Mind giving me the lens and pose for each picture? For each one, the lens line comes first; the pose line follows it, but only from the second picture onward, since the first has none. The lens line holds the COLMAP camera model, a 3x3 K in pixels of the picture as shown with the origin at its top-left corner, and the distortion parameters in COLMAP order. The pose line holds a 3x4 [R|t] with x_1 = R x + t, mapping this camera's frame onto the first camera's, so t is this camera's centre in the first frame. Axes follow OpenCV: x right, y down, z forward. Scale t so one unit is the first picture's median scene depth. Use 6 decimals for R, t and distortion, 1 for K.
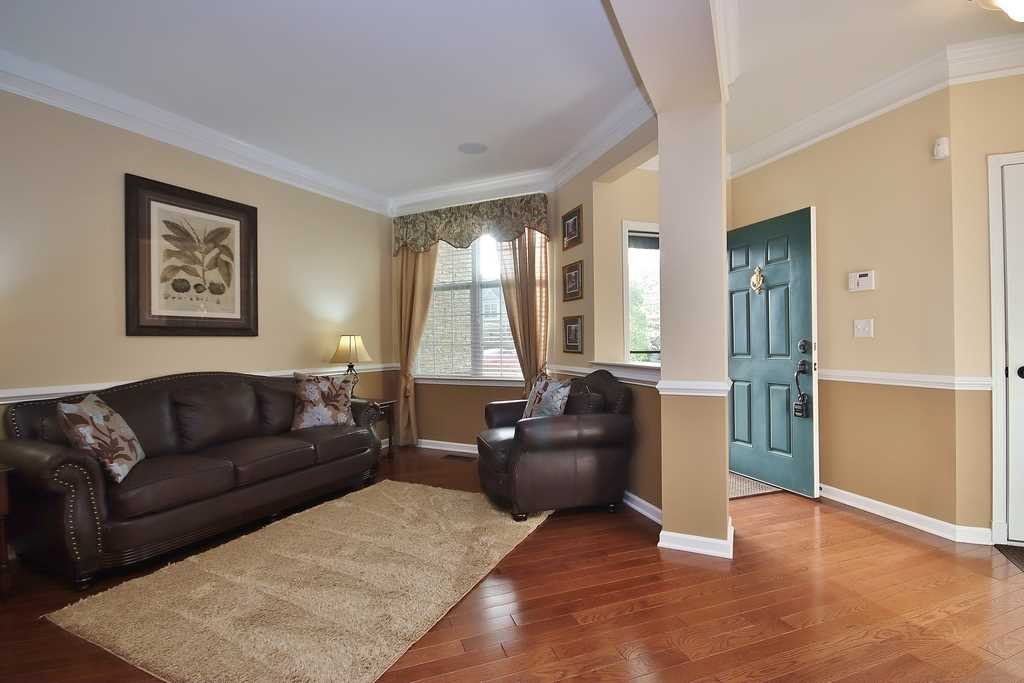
lens RADIAL K [[473.9, 0, 517.3], [0, 473.9, 341.2], [0, 0, 1]] dist [-0.000214, 0.000024]
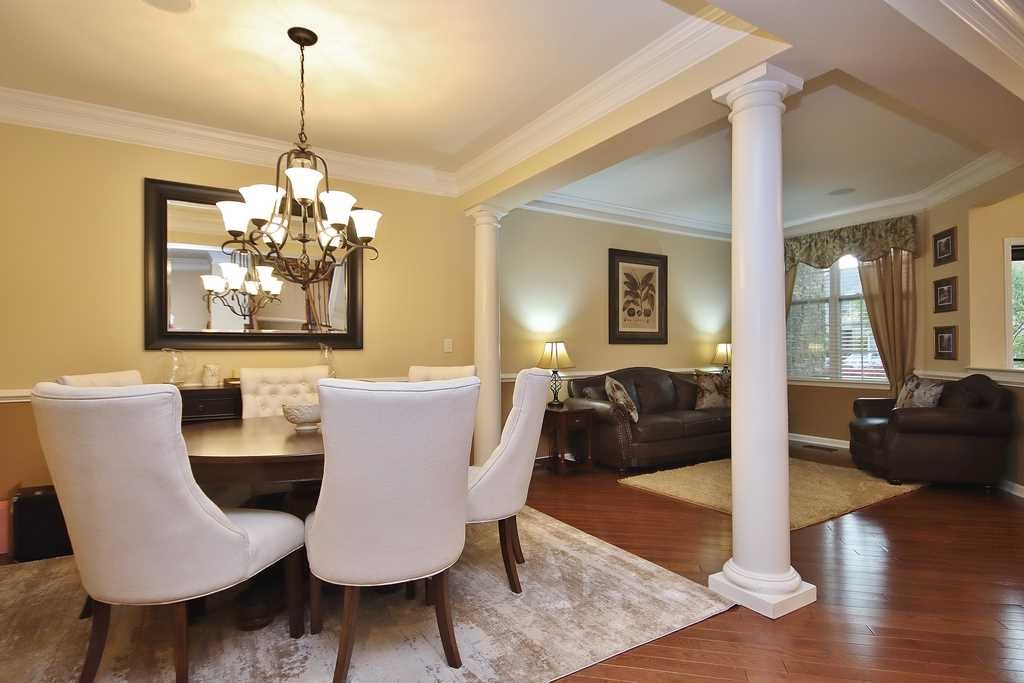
lens RADIAL K [[542.1, 0, 512.0], [0, 542.1, 343.7], [0, 0, 1]] dist [0.013217, 0.000422]
pose [[0.852727, 0.001606, -0.522354, -0.090409], [-0.006006, 0.999959, -0.006731, 0.002544], [0.522322, 0.008878, 0.852702, -0.707703]]
